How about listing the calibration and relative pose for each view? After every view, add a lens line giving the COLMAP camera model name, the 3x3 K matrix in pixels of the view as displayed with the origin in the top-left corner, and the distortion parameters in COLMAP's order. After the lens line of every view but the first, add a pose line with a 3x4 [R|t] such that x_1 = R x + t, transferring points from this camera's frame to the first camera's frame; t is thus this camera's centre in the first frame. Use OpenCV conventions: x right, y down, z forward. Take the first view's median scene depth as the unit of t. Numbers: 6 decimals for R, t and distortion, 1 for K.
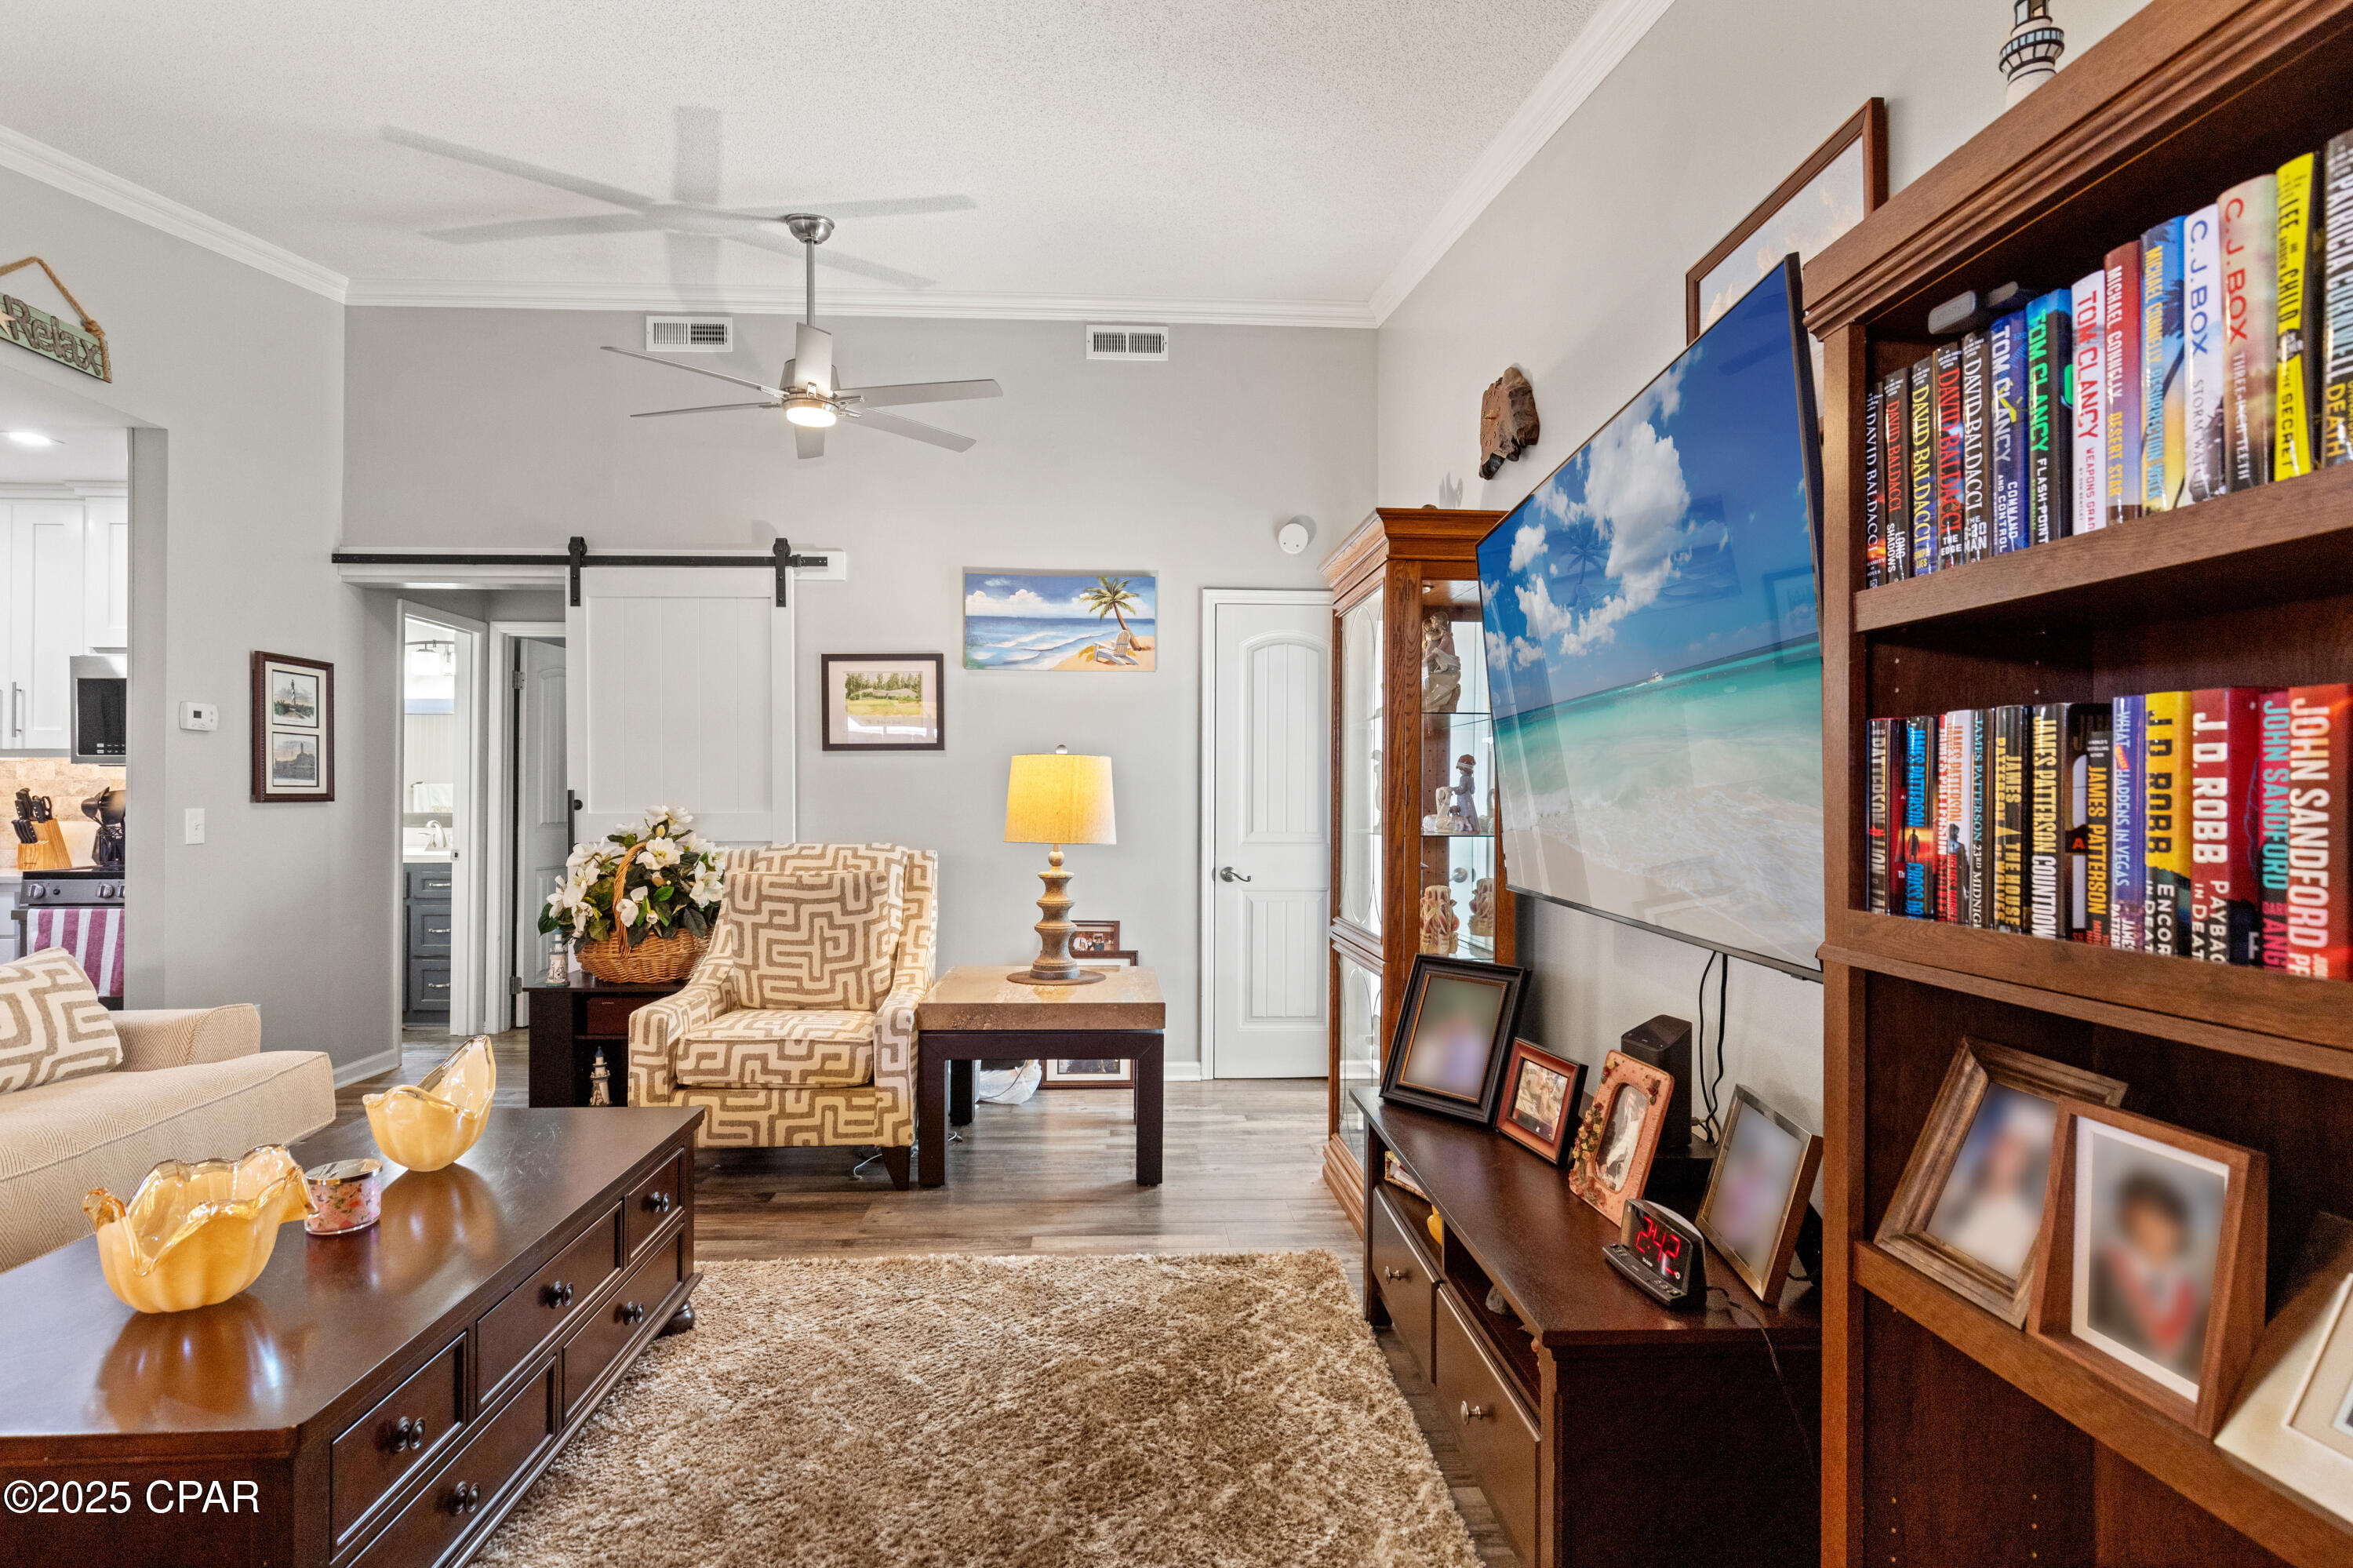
lens RADIAL K [[1139.5, 0, 1162.2], [0, 1139.5, 795.9], [0, 0, 1]] dist [0.003409, -0.000746]
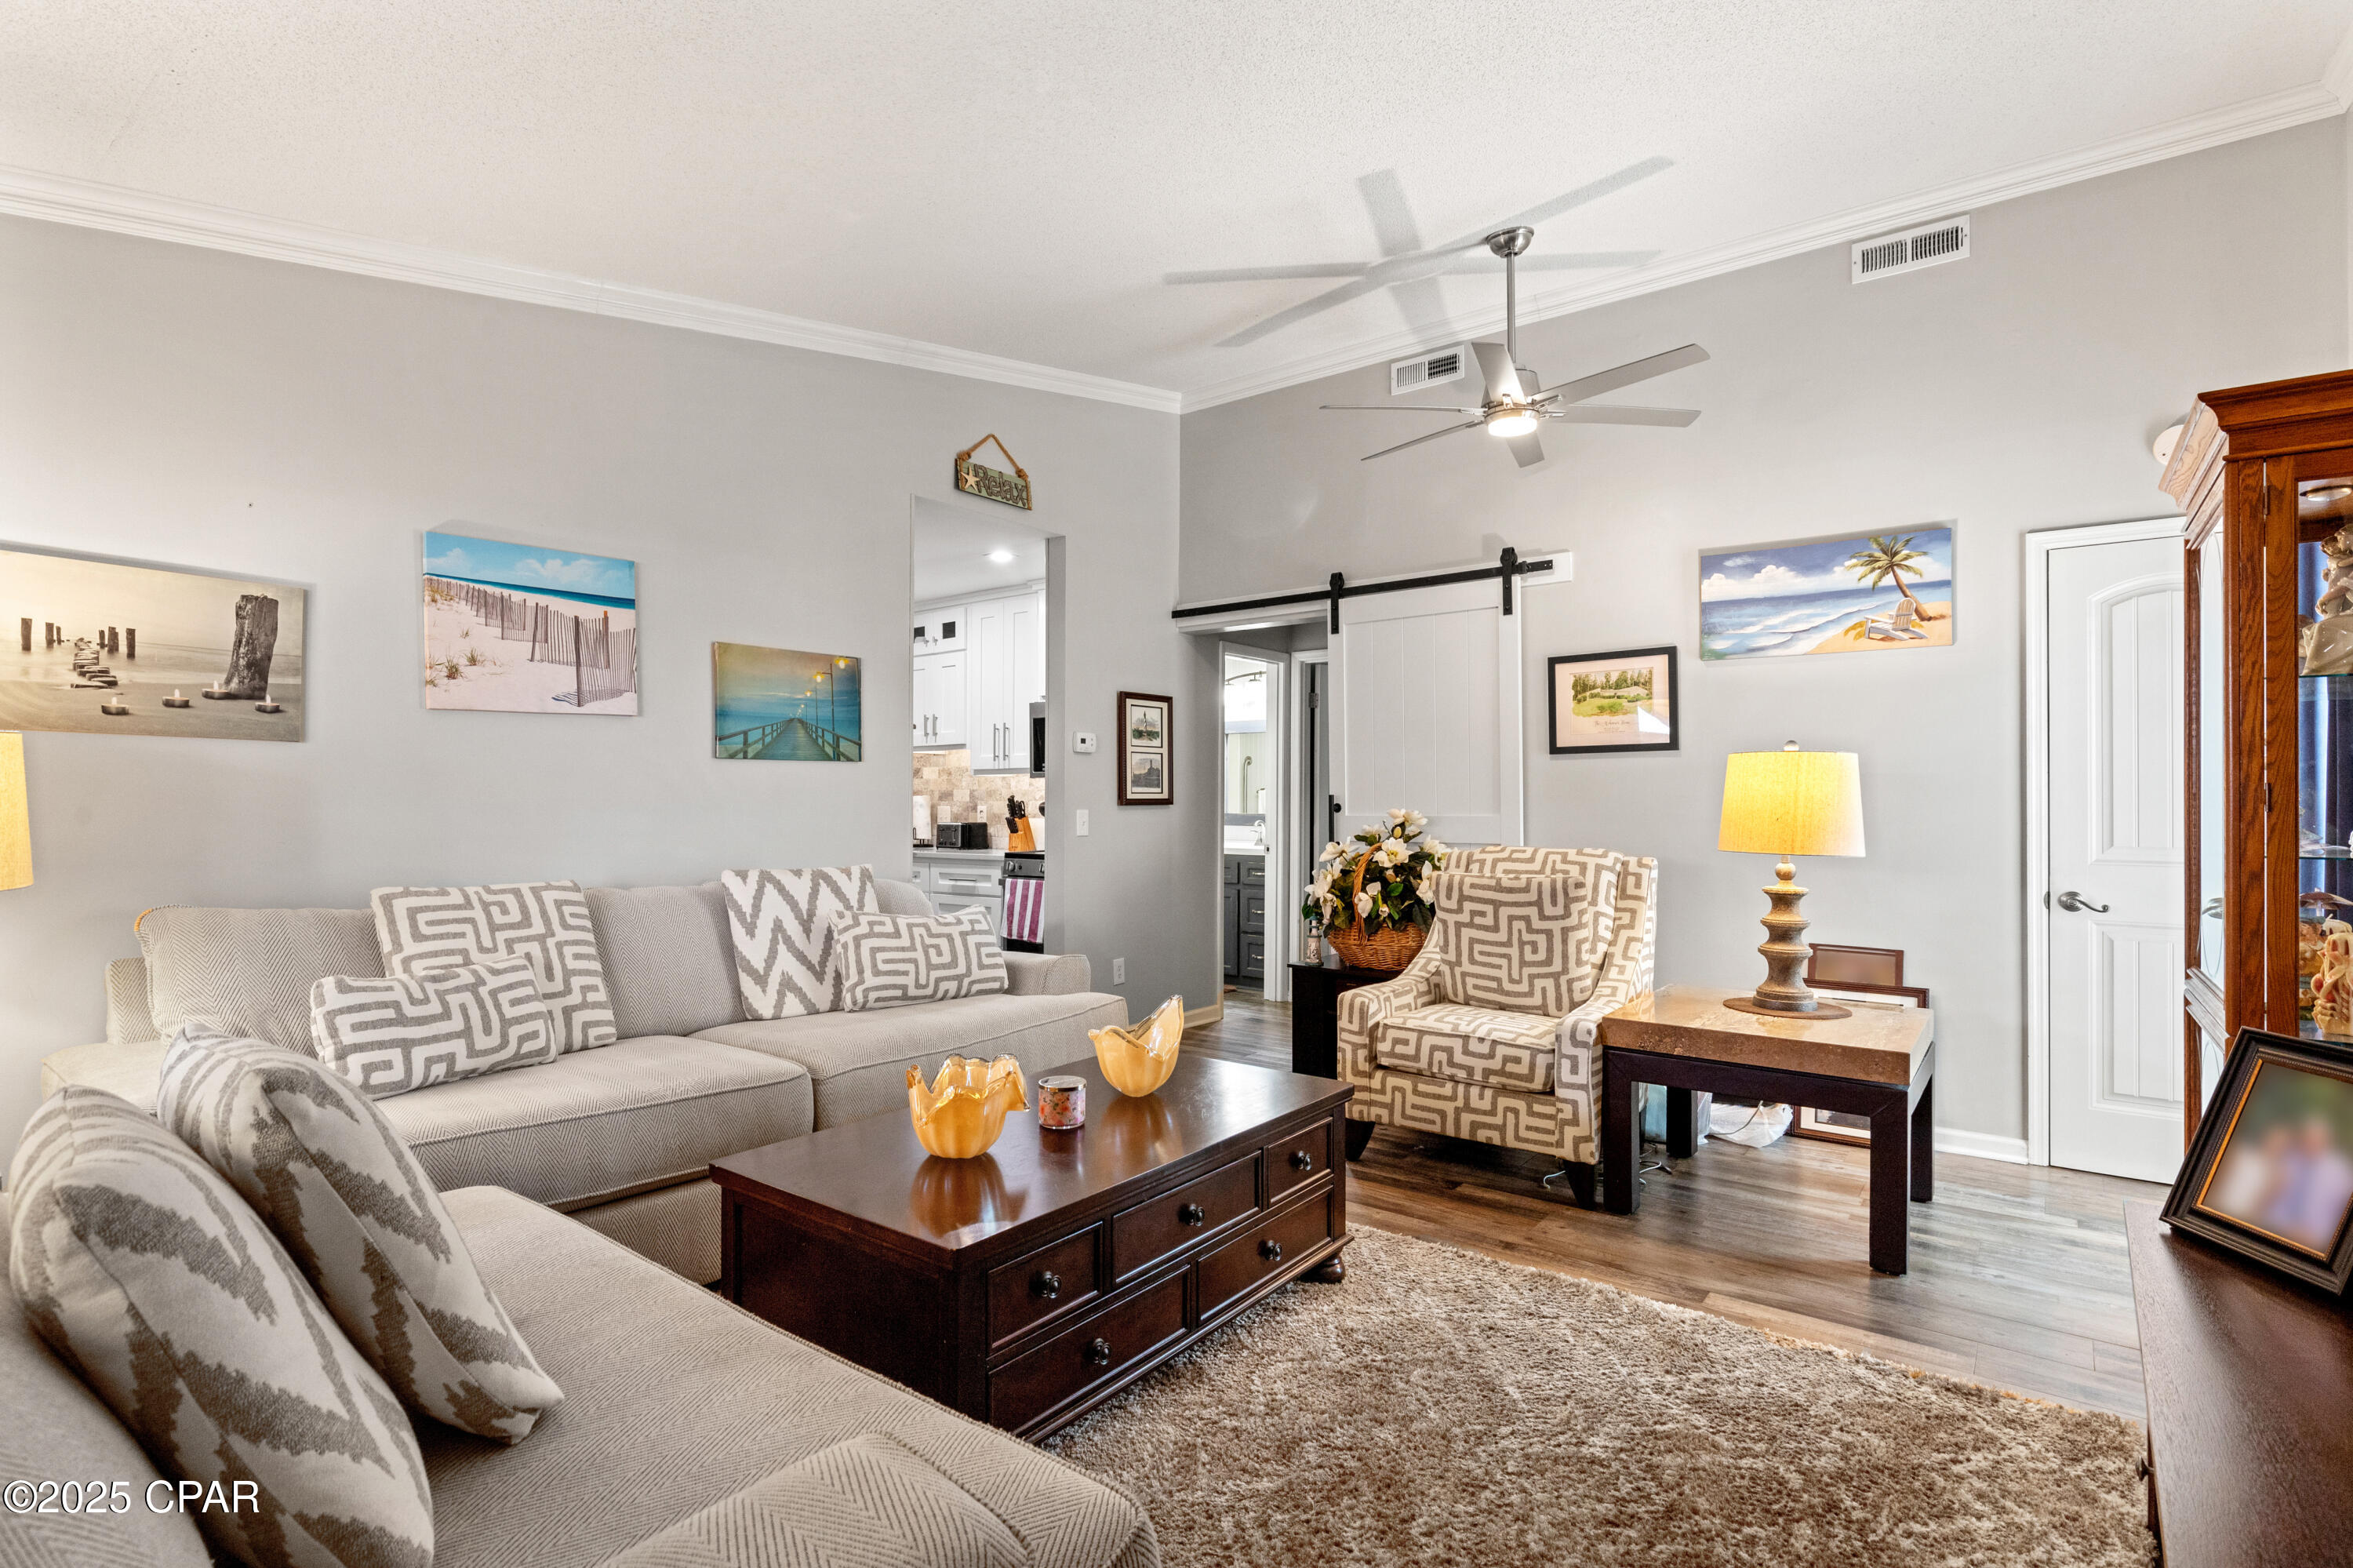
lens RADIAL K [[1139.5, 0, 1170.7], [0, 1139.5, 789.5], [0, 0, 1]] dist [0.003409, -0.000746]
pose [[0.762039, -0.007642, -0.647486, 0.113449], [0.002285, 0.999956, -0.009114, -0.000636], [0.647528, 0.005466, 0.762022, 0.031131]]
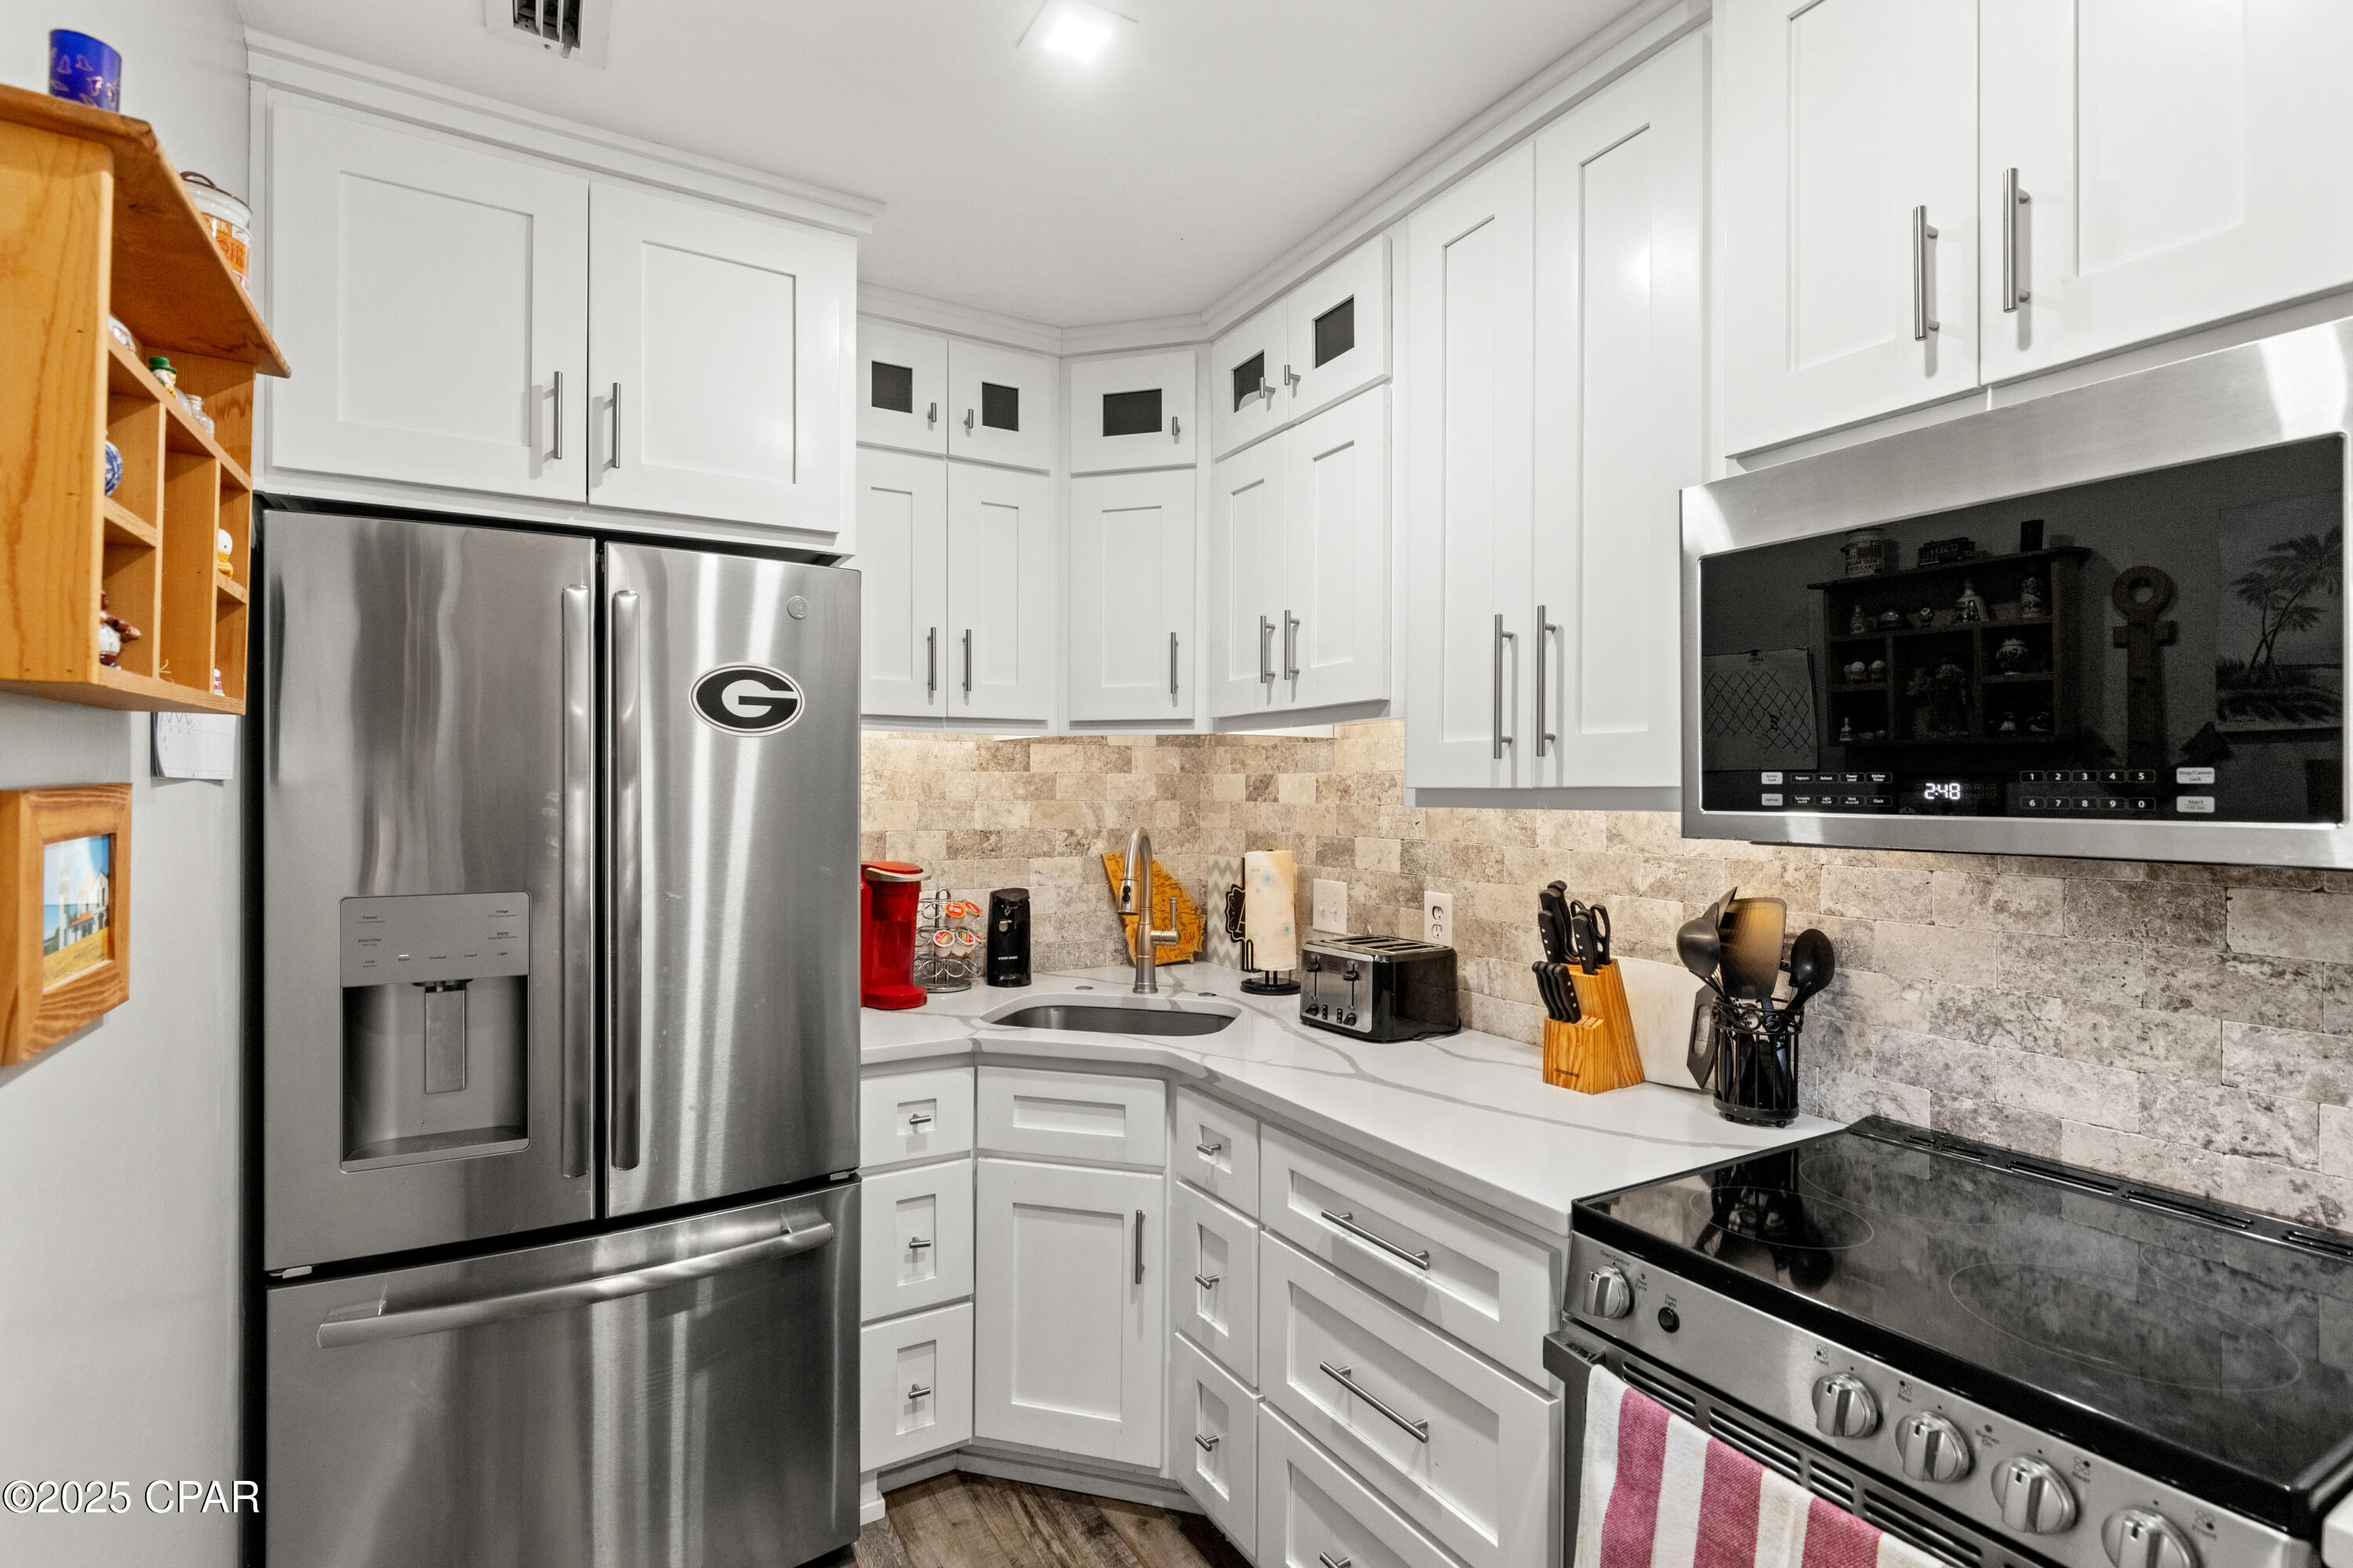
lens RADIAL K [[1103.5, 0, 1168.9], [0, 1103.5, 789.9], [0, 0, 1]] dist [-0.002243, 0.000653]
pose [[0.466362, 0.001151, -0.884593, -0.844005], [0.000765, 0.999998, 0.001705, -0.046833], [0.884593, -0.001472, 0.466361, 0.823394]]
